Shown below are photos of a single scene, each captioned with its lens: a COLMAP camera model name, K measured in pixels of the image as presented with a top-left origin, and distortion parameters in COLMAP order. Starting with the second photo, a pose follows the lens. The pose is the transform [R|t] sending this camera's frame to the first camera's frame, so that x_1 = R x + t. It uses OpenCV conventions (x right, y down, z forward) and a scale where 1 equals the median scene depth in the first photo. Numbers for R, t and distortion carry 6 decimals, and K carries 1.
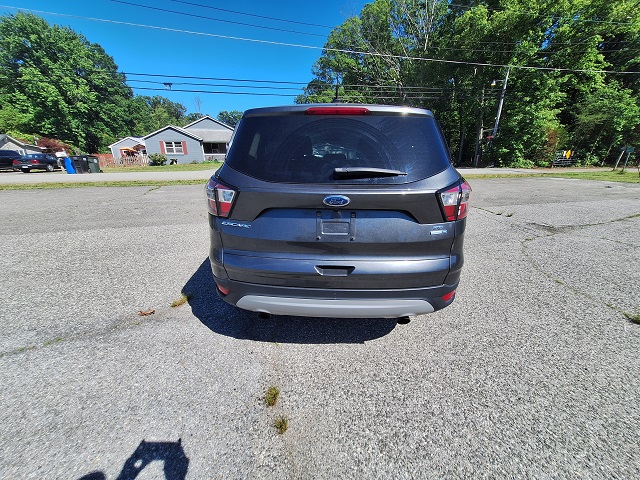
lens RADIAL K [[253.5, 0, 322.2], [0, 253.5, 240.5], [0, 0, 1]] dist [-0.000230, -0.000186]
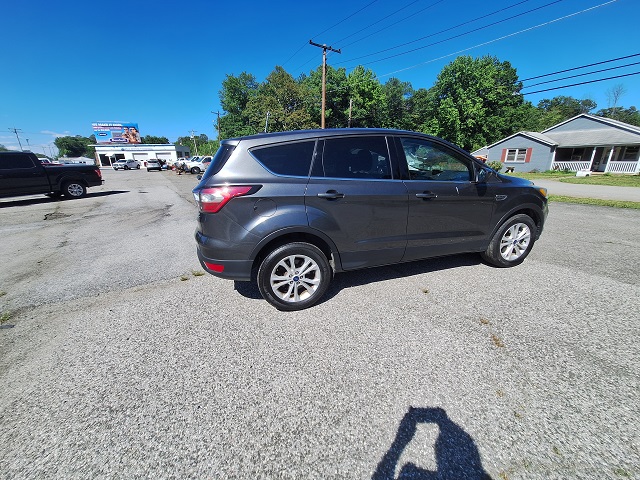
lens RADIAL K [[253.5, 0, 316.7], [0, 253.5, 240.5], [0, 0, 1]] dist [-0.000230, -0.000186]
pose [[0.314227, 0.275605, -0.908462, 0.093423], [-0.300557, 0.936590, 0.180178, -0.016945], [0.900515, 0.216428, 0.377137, 0.046430]]
